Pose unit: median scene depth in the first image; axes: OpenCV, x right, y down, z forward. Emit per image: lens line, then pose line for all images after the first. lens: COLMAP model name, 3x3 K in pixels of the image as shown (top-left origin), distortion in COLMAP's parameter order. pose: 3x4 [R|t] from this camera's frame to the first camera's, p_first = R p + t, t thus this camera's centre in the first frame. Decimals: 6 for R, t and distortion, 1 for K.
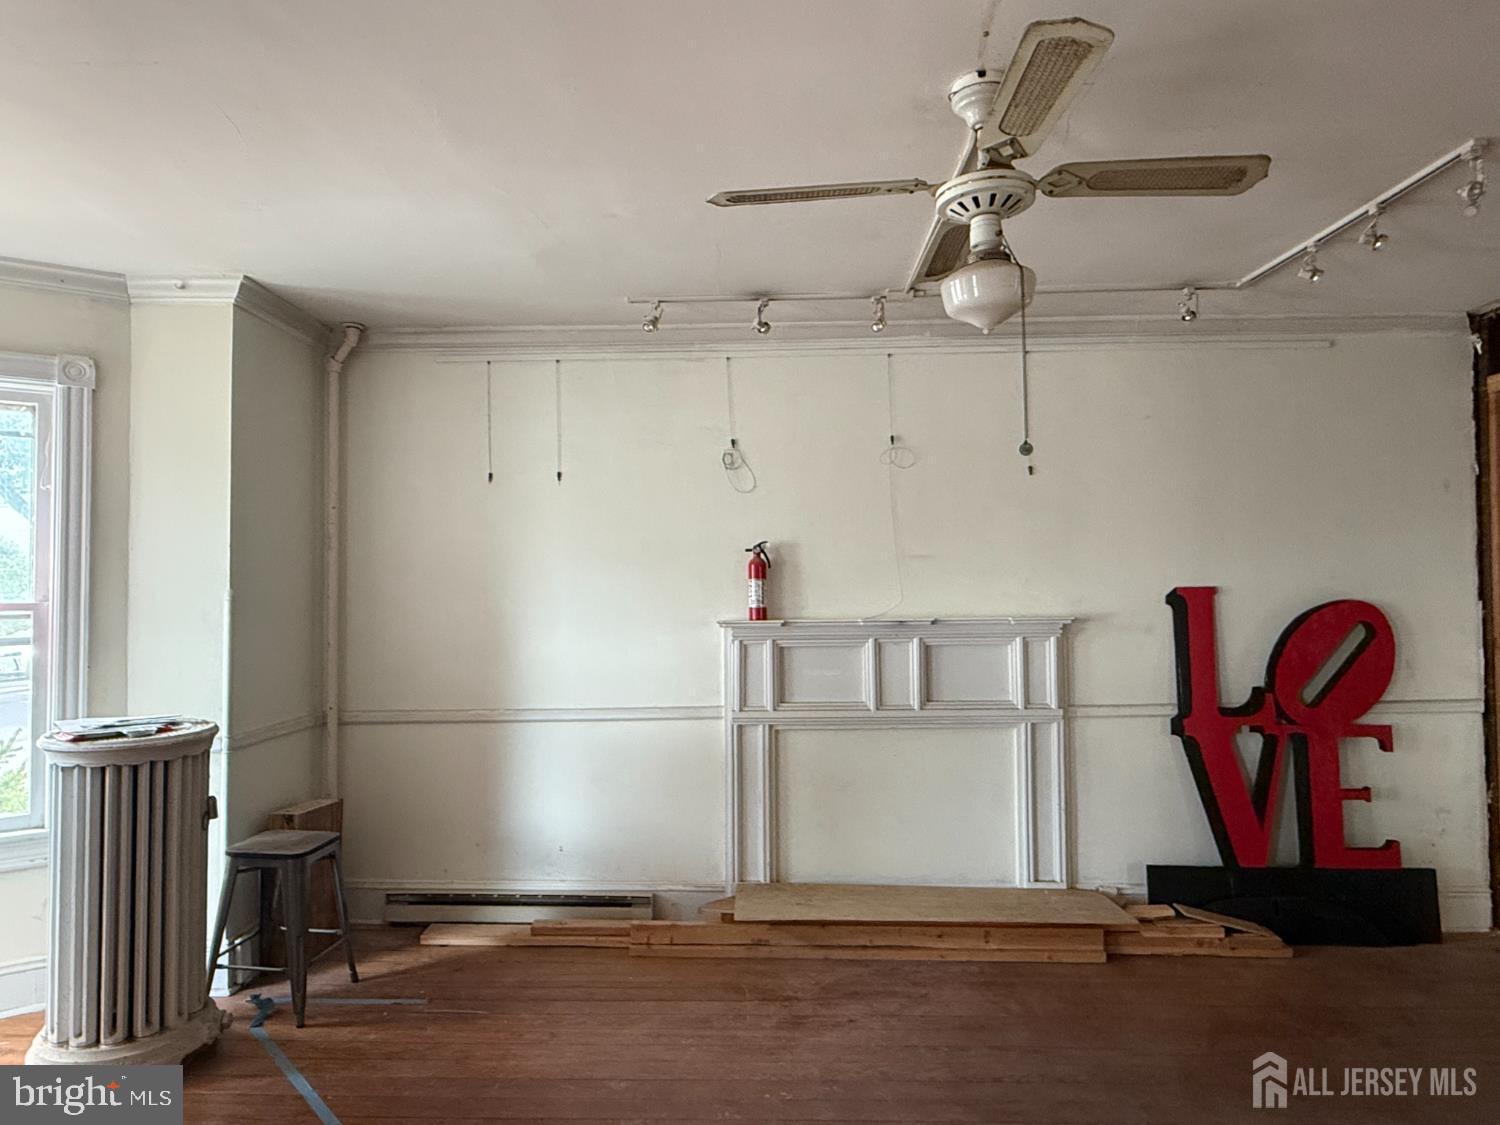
lens RADIAL K [[946.1, 0, 750.0], [0, 946.1, 562.5], [0, 0, 1]] dist [0.003106, 0.000977]
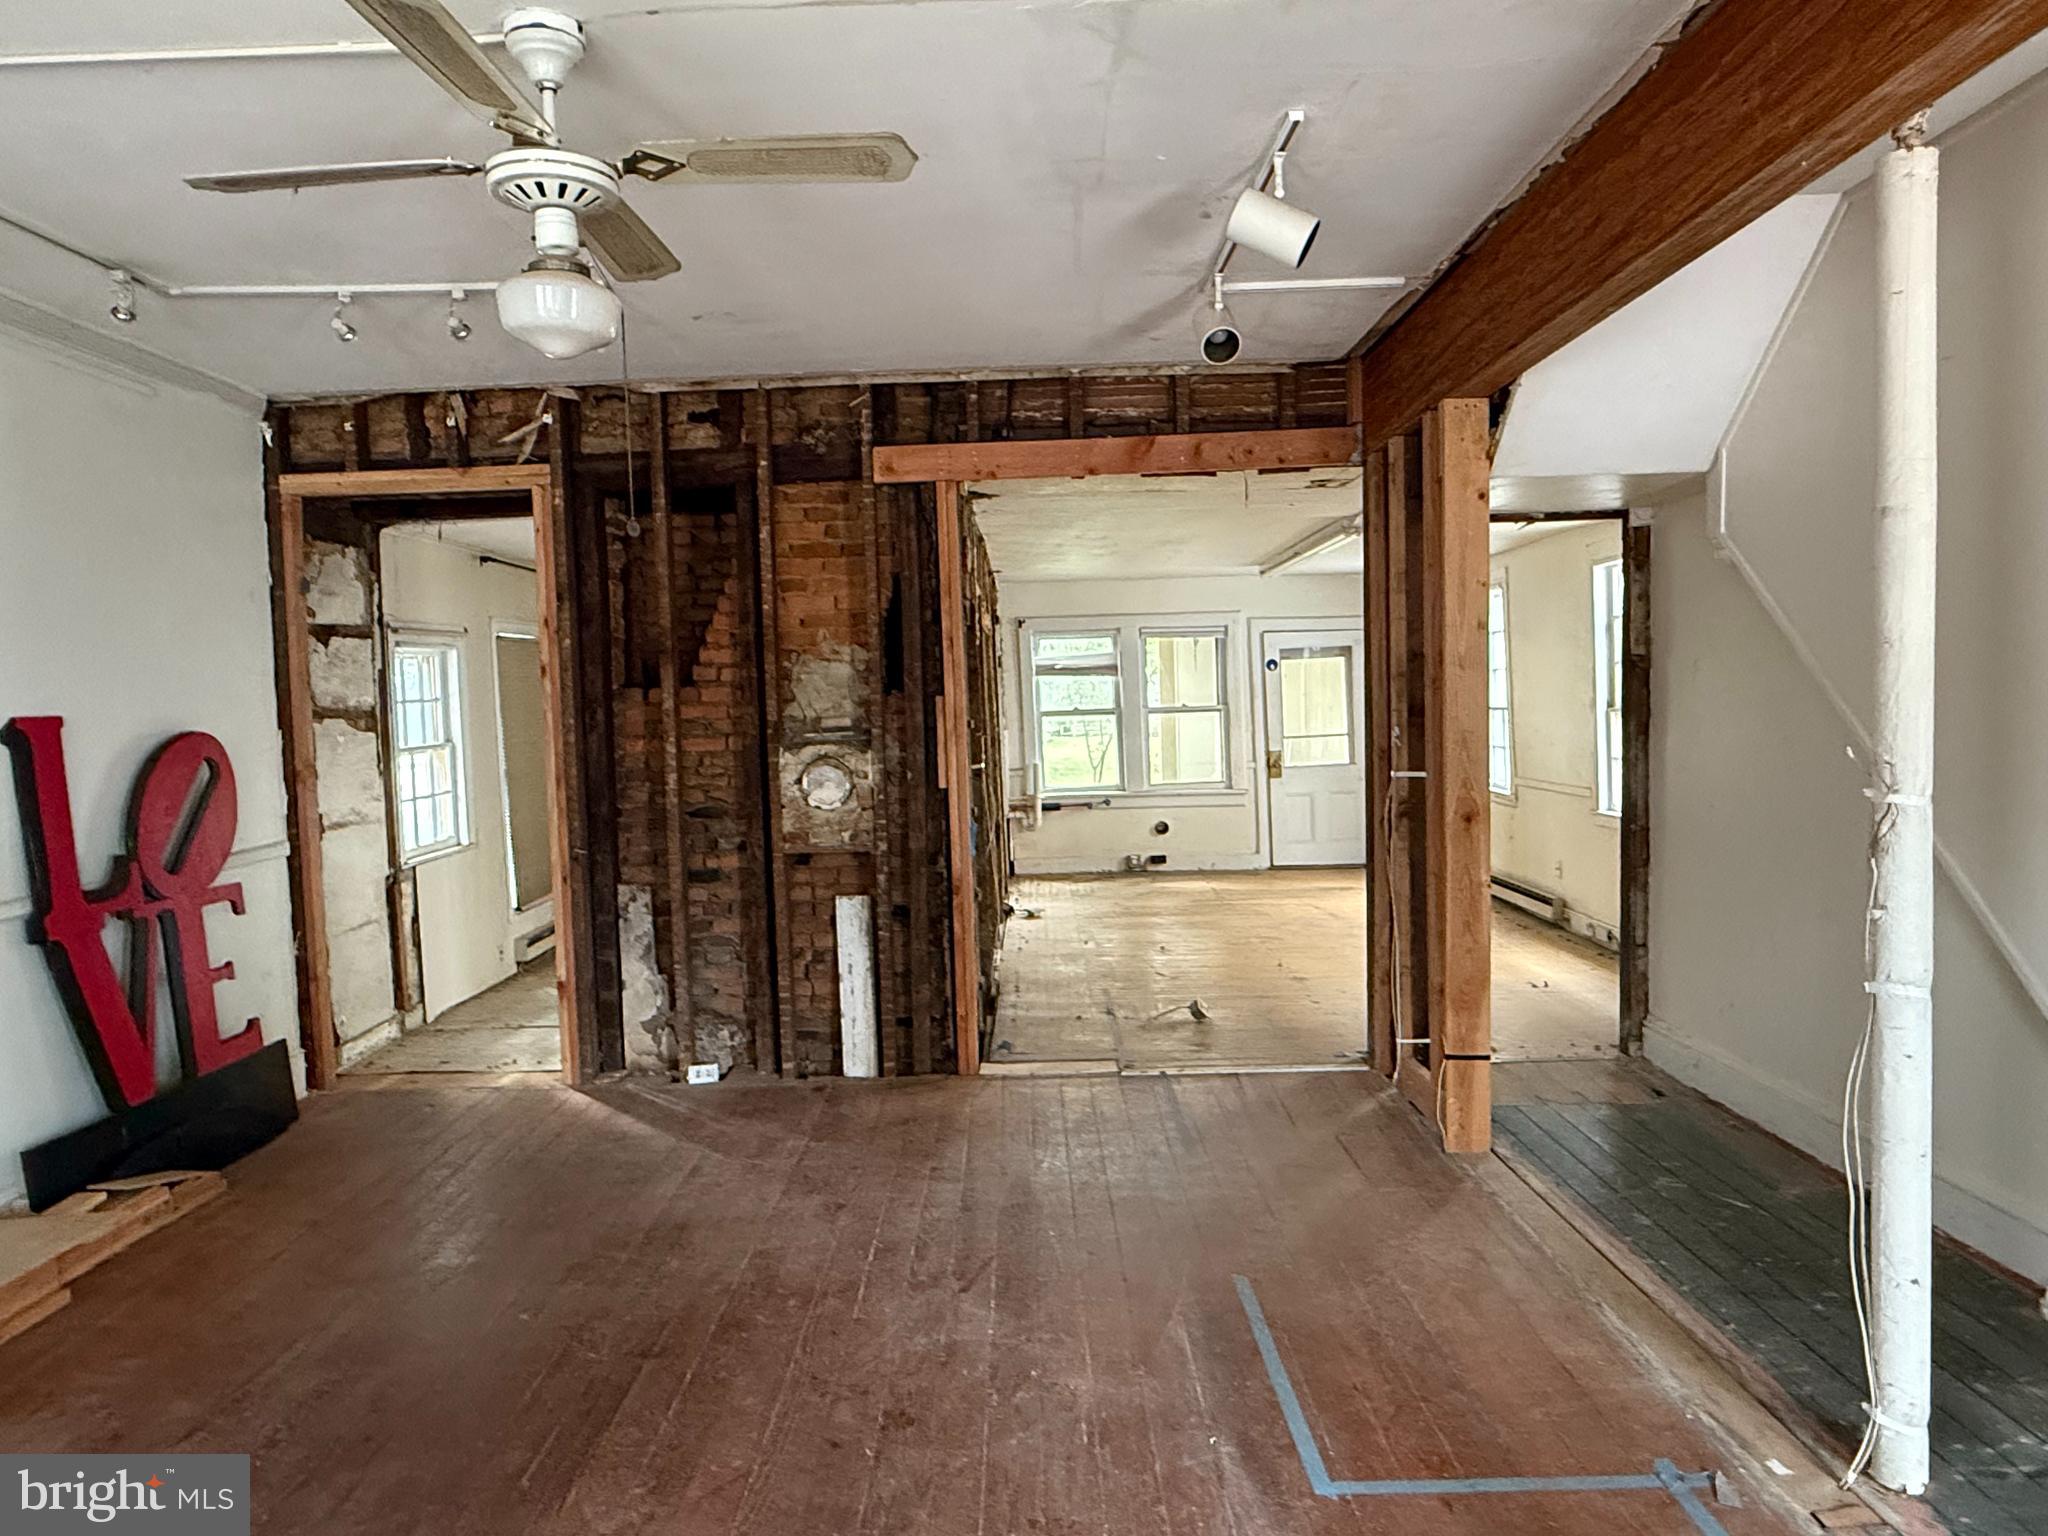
lens RADIAL K [[1291.8, 0, 1024.0], [0, 1291.8, 768.0], [0, 0, 1]] dist [0.003106, 0.000977]
pose [[-0.029088, -0.046291, 0.998504, -0.459484], [0.002651, 0.998920, 0.046388, 0.022305], [-0.999573, 0.003996, -0.028934, 0.351608]]
